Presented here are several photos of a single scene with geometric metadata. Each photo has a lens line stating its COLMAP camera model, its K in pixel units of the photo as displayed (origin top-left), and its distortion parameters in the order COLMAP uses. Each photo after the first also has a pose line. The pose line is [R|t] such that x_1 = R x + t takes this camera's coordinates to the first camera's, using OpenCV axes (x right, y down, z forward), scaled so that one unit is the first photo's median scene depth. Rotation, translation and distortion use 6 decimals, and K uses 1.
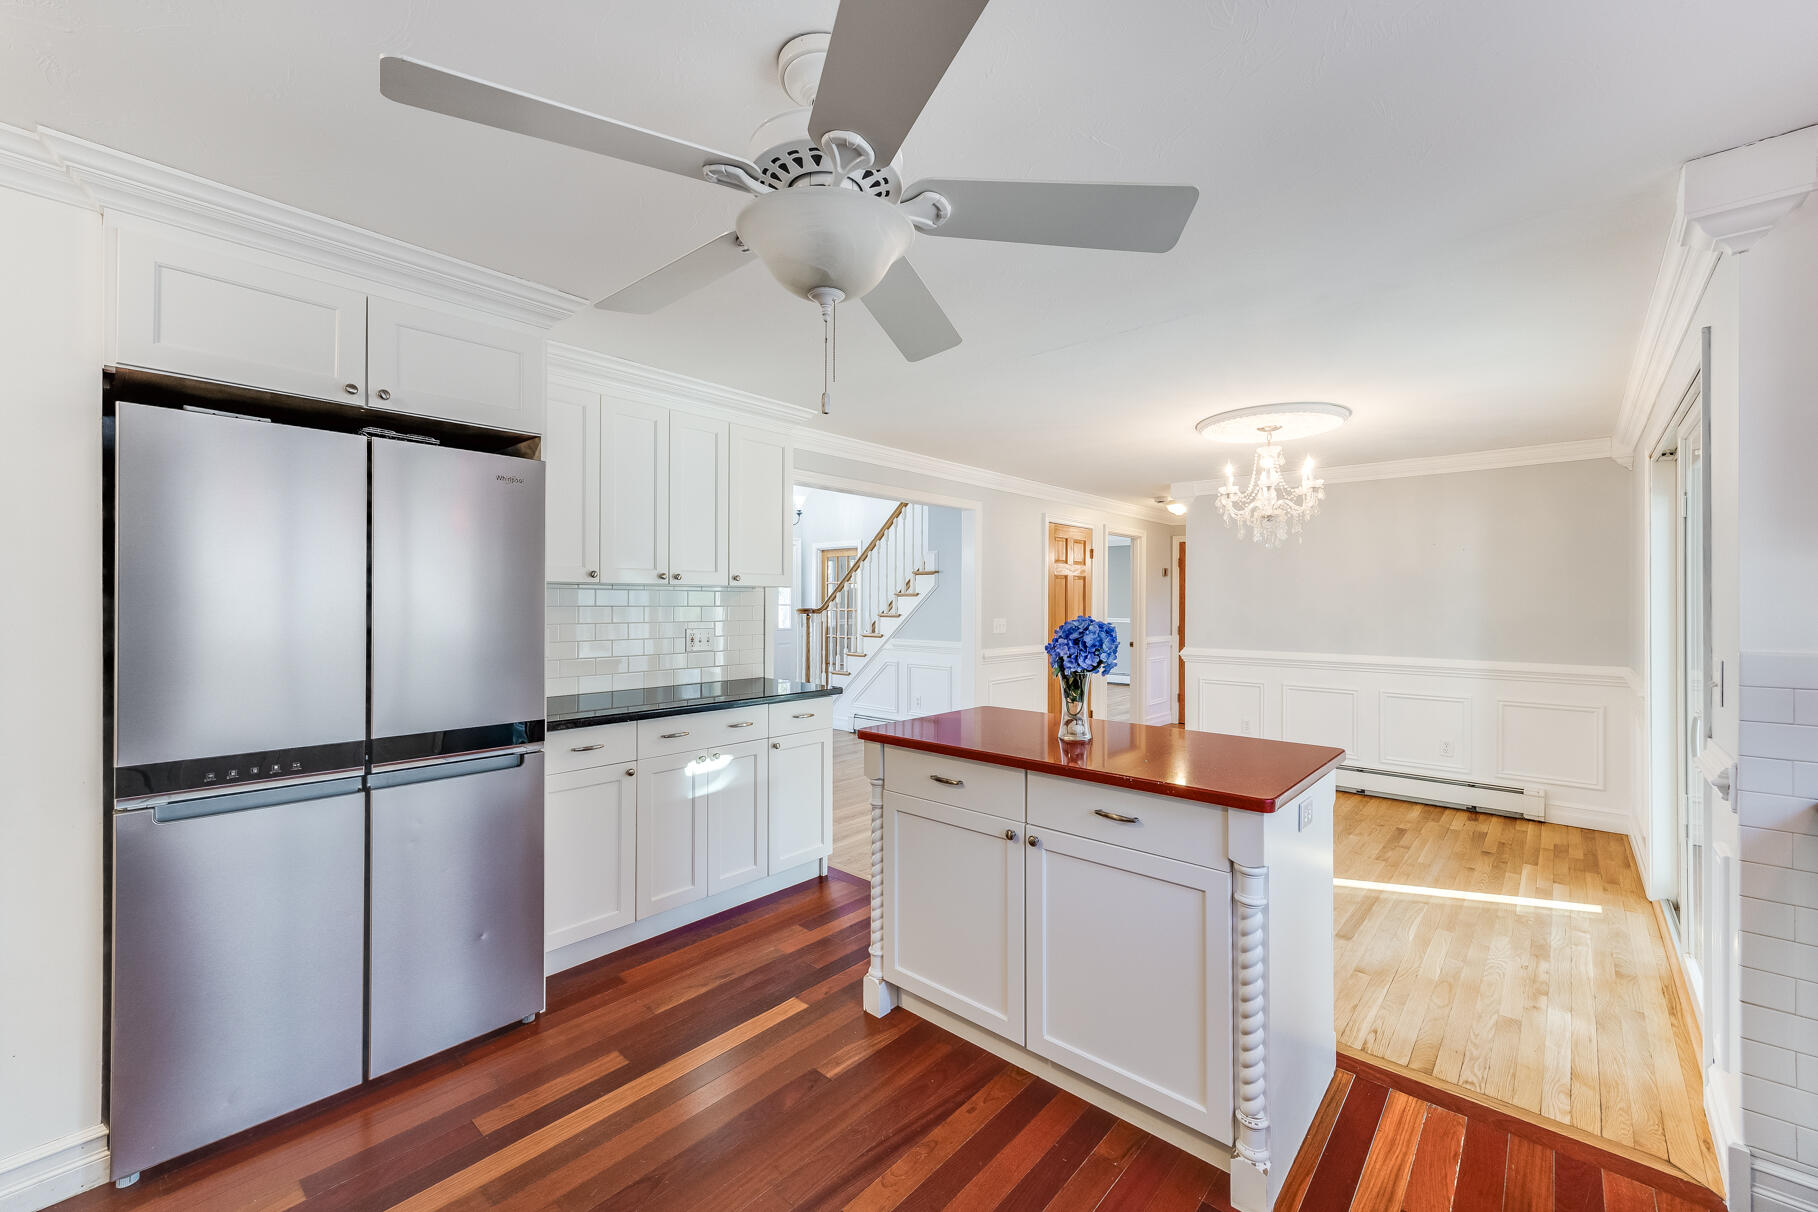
lens RADIAL K [[724.9, 0, 897.3], [0, 724.9, 598.3], [0, 0, 1]] dist [-0.003583, -0.000215]
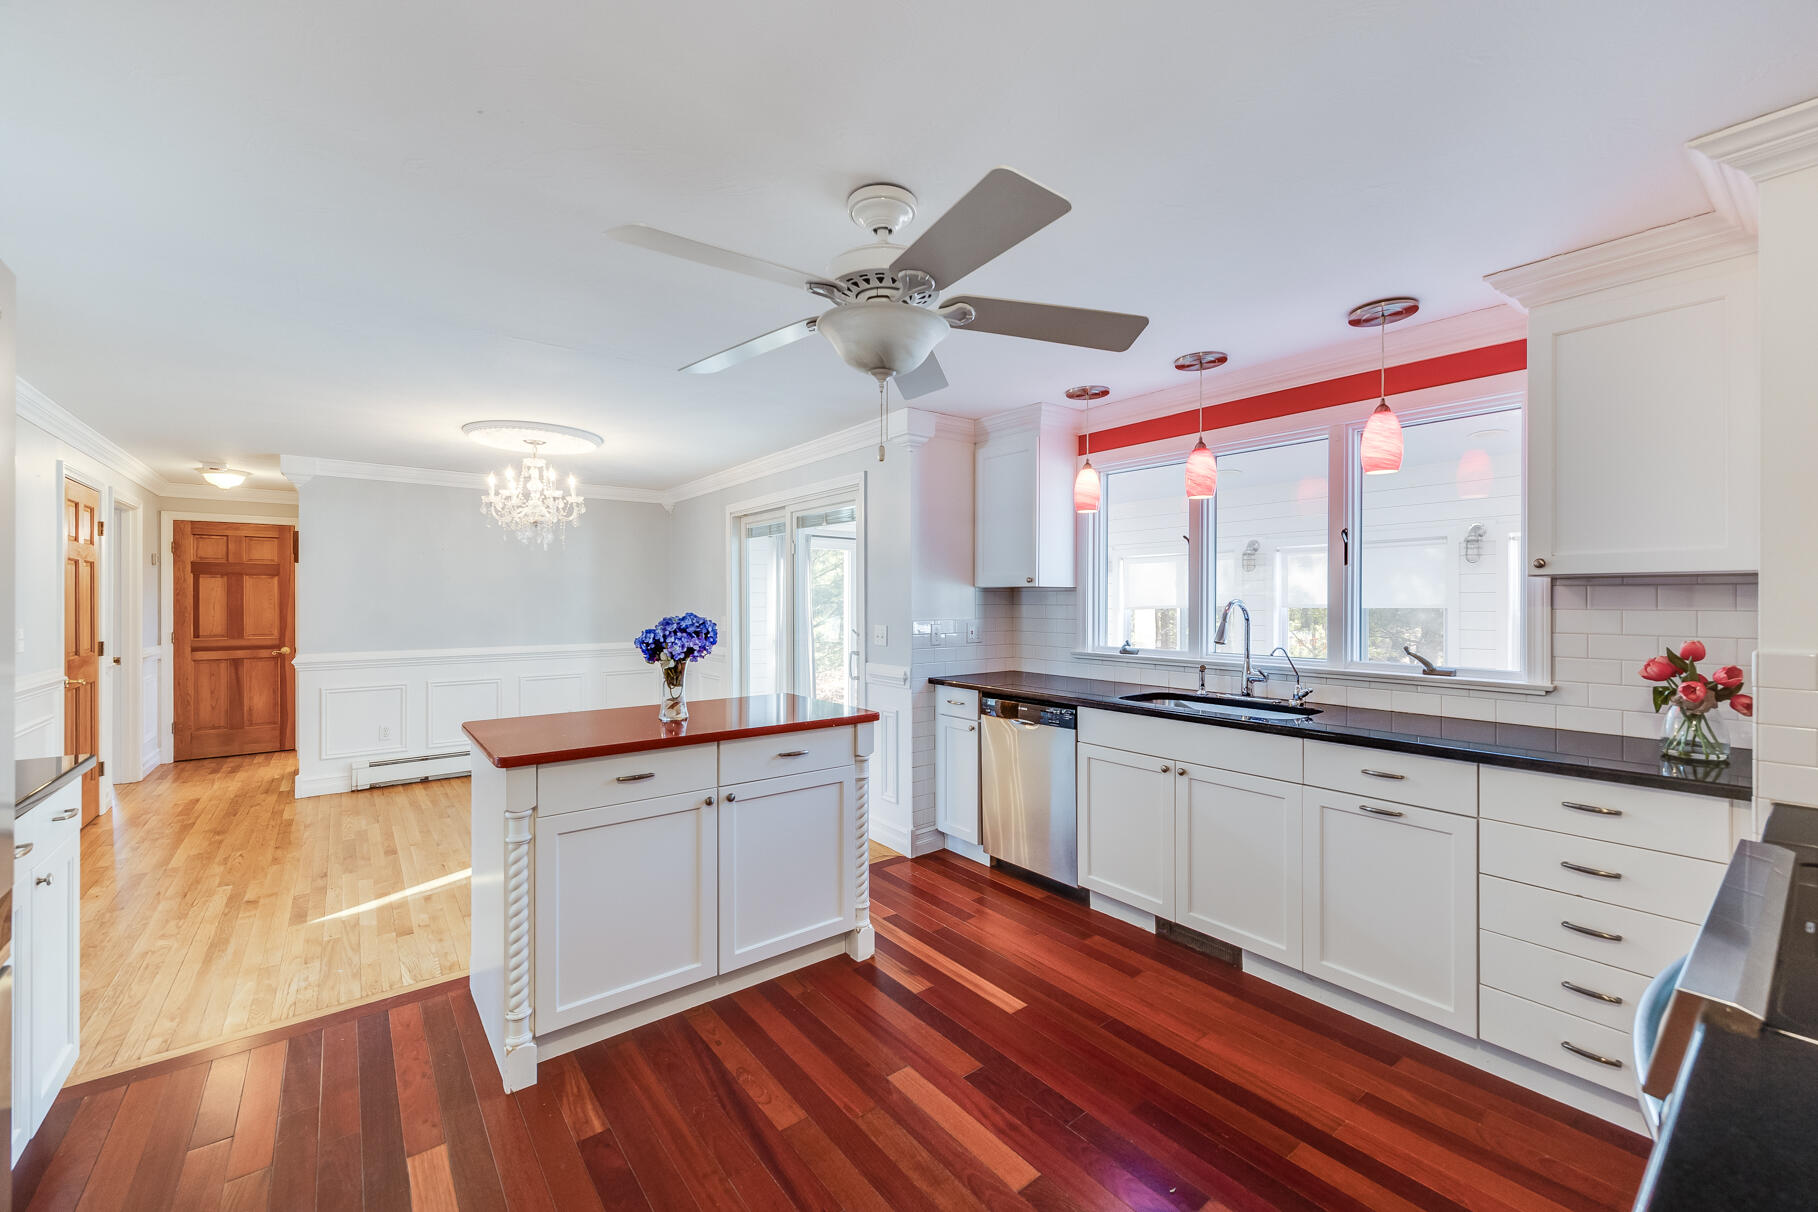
lens RADIAL K [[731.8, 0, 928.7], [0, 731.8, 593.2], [0, 0, 1]] dist [0.000836, 0.000075]
pose [[0.146886, 0.002241, 0.989151, -0.435717], [-0.002806, 0.999994, -0.001849, -0.004115], [-0.989149, -0.002504, 0.146891, 0.215158]]
